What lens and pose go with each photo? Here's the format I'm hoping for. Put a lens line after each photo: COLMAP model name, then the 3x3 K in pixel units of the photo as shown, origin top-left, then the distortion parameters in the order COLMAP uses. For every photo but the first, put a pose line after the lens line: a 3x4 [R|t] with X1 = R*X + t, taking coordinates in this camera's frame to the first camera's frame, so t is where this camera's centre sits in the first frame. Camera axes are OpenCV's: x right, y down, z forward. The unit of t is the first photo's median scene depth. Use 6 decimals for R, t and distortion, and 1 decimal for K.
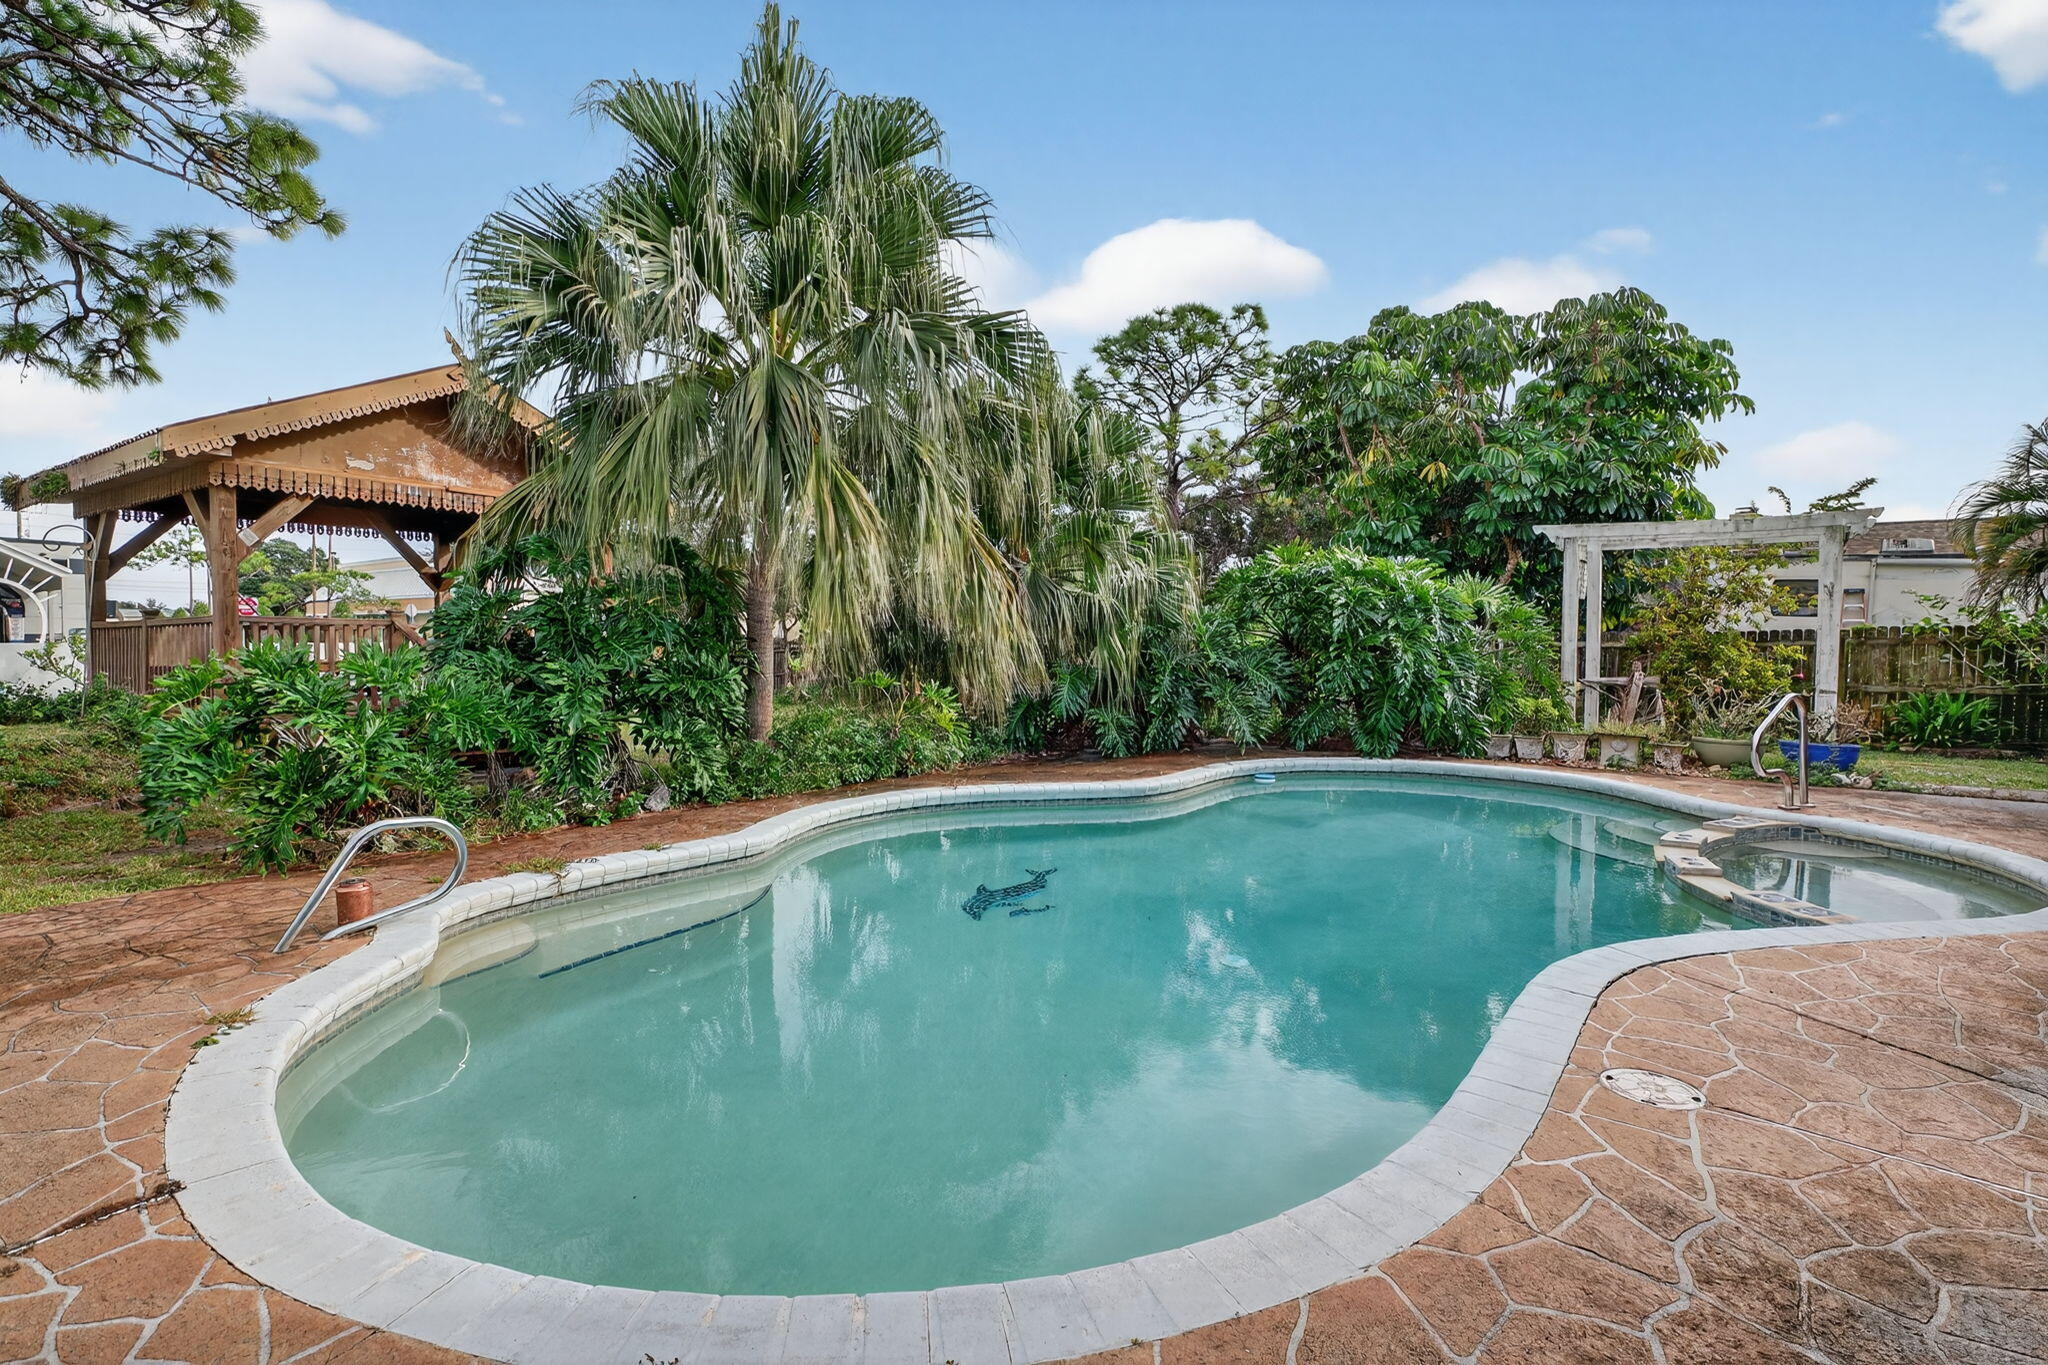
lens RADIAL K [[1011.6, 0, 1025.6], [0, 1011.6, 657.5], [0, 0, 1]] dist [-0.020965, -0.000910]
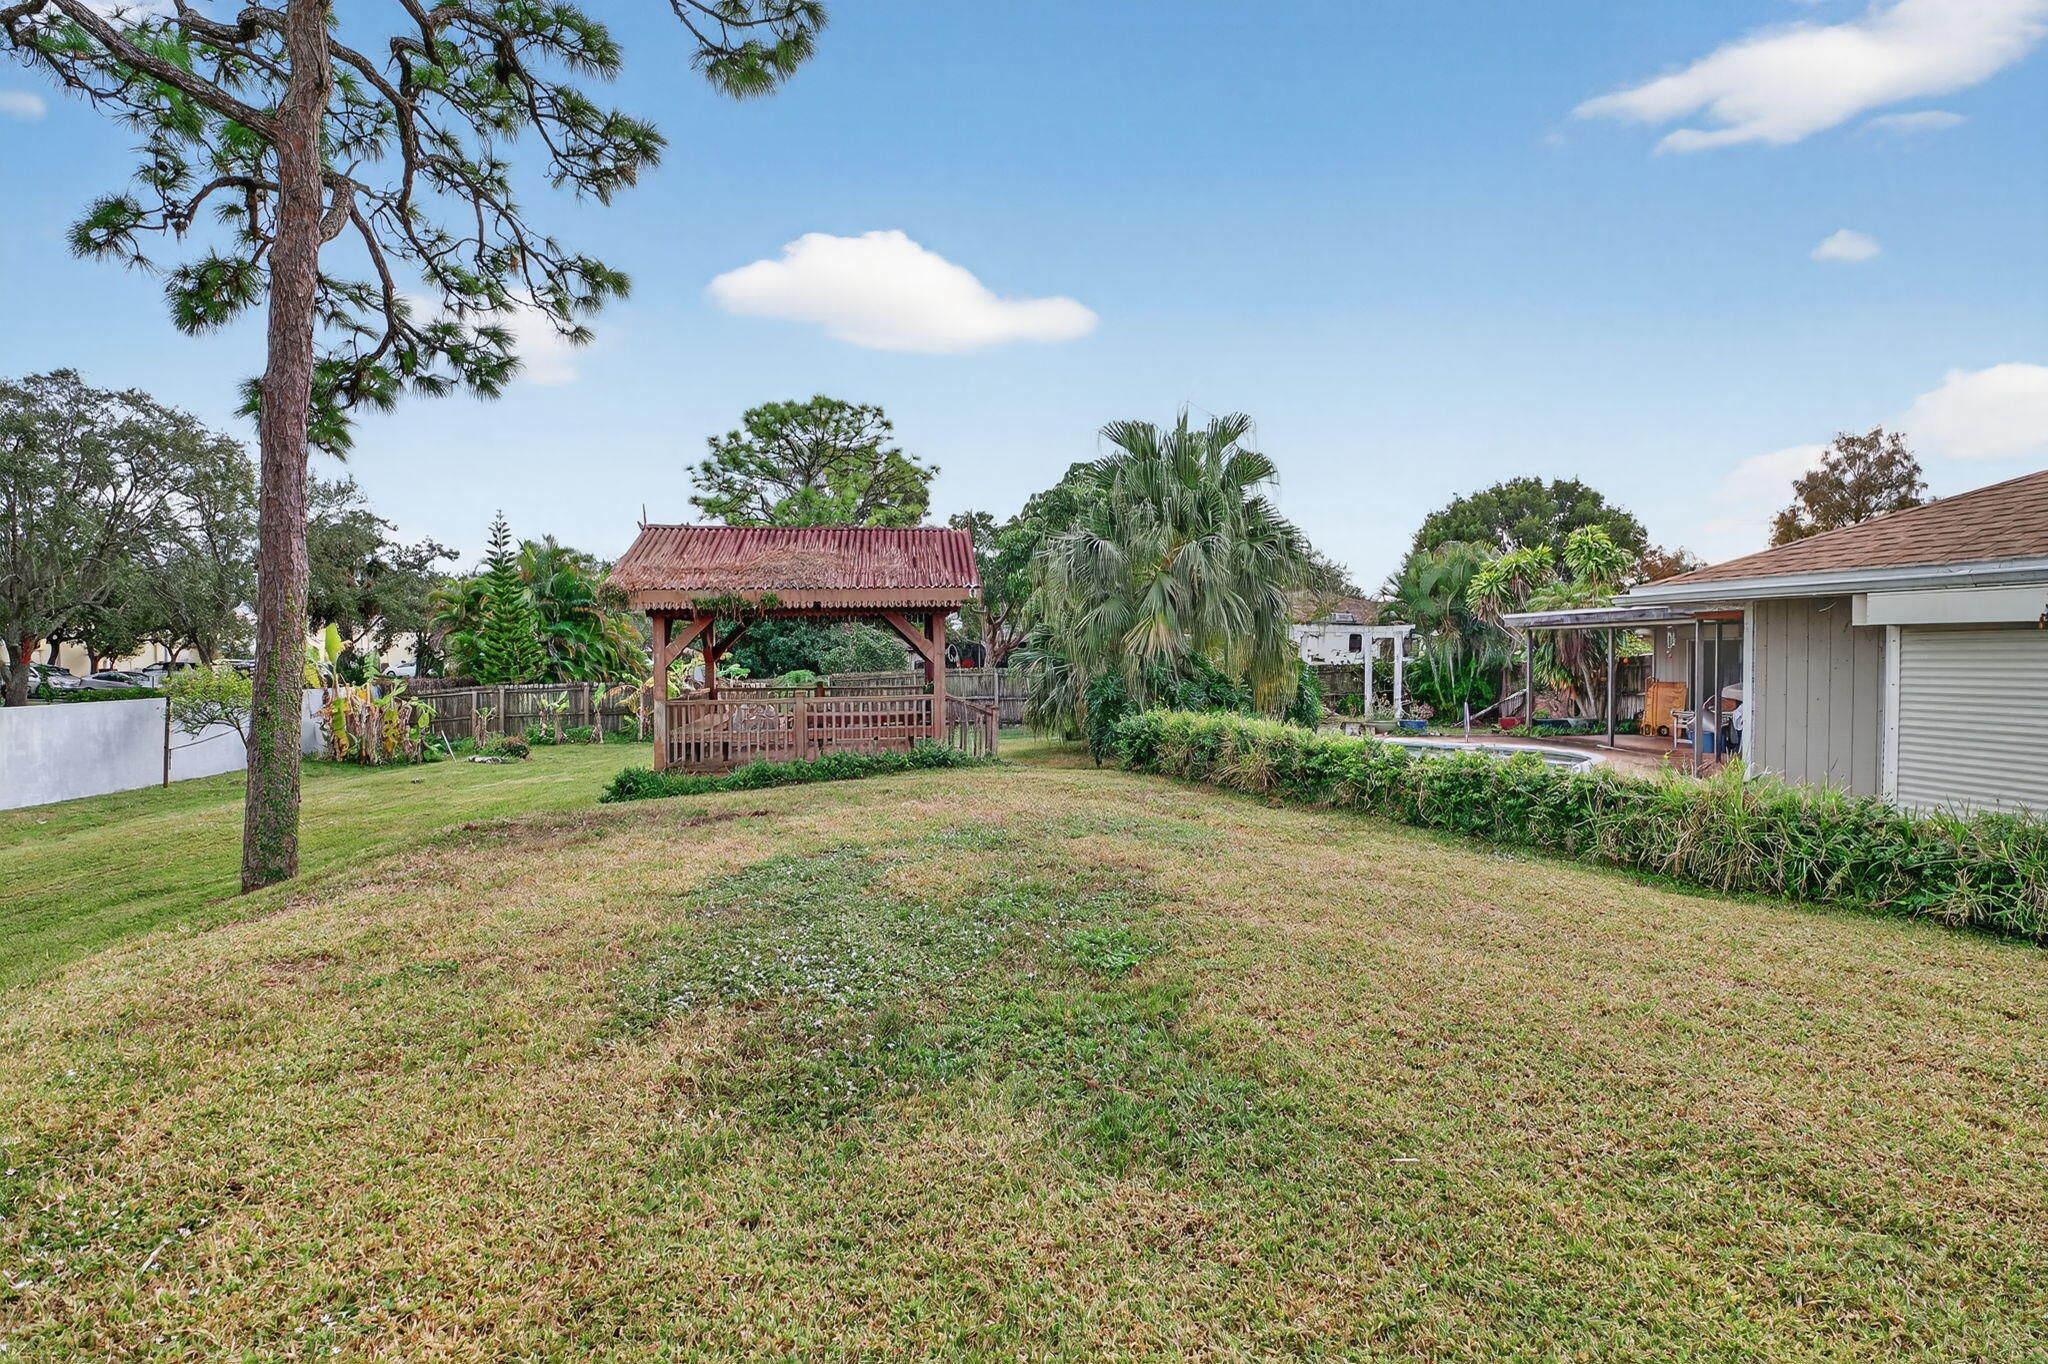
lens RADIAL K [[999.4, 0, 1025.2], [0, 999.4, 657.4], [0, 0, 1]] dist [-0.001384, -0.014667]
pose [[0.756204, -0.014520, 0.654175, -1.099803], [0.022189, 0.999748, -0.003459, -0.059438], [-0.653960, 0.017131, 0.756335, -0.181425]]
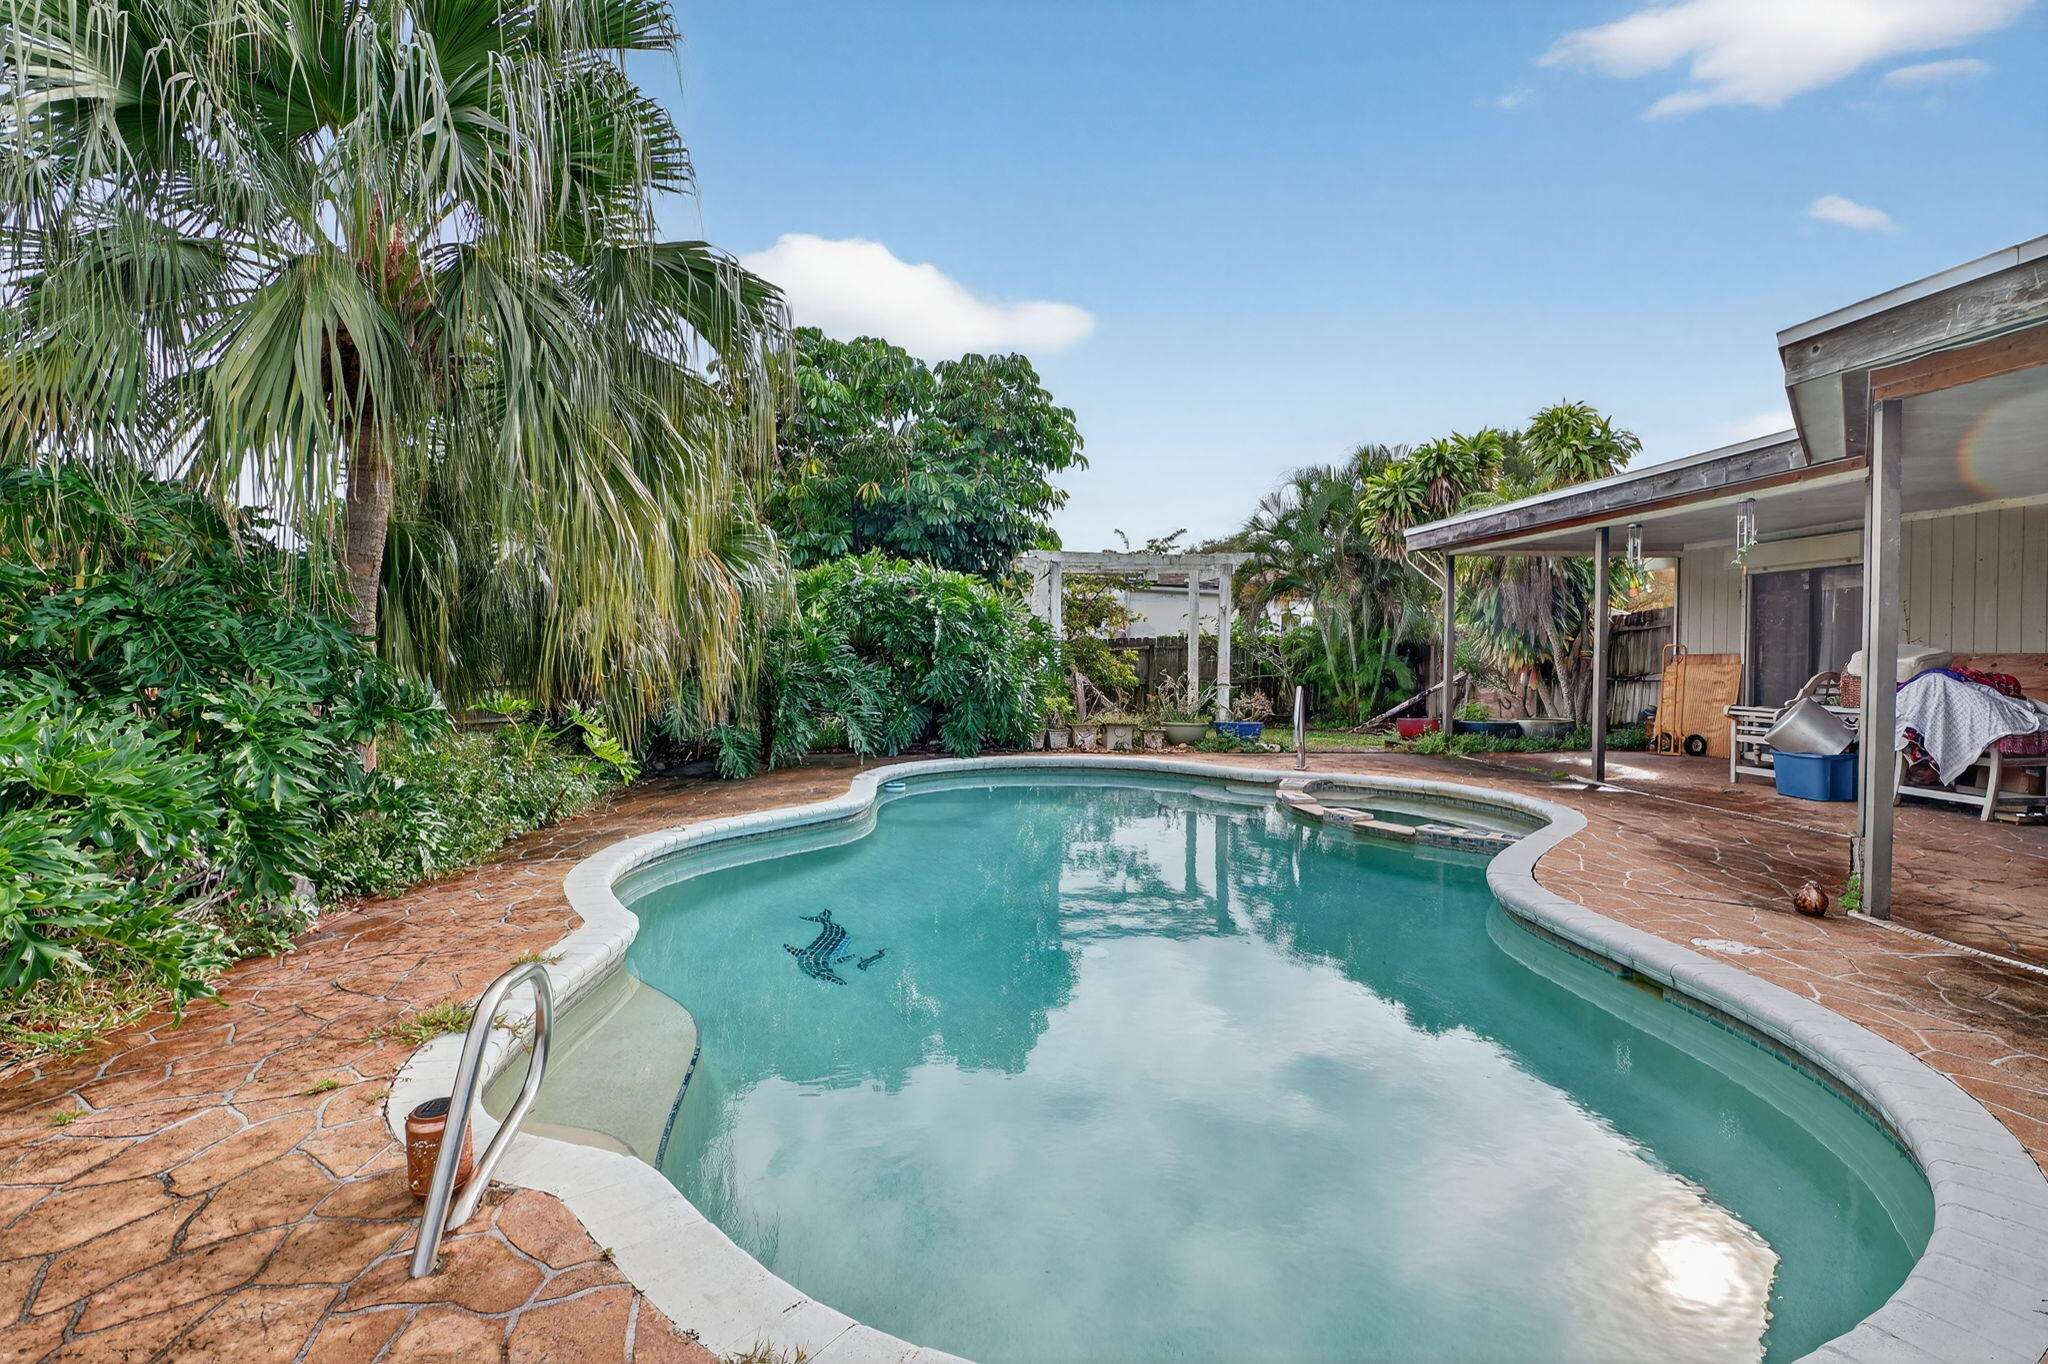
lens RADIAL K [[999.4, 0, 1025.2], [0, 999.4, 657.4], [0, 0, 1]] dist [-0.001384, -0.014667]
pose [[0.749742, -0.009333, 0.661665, -0.232696], [0.013334, 0.999911, -0.001004, -0.003695], [-0.661596, 0.009576, 0.749799, 0.114140]]
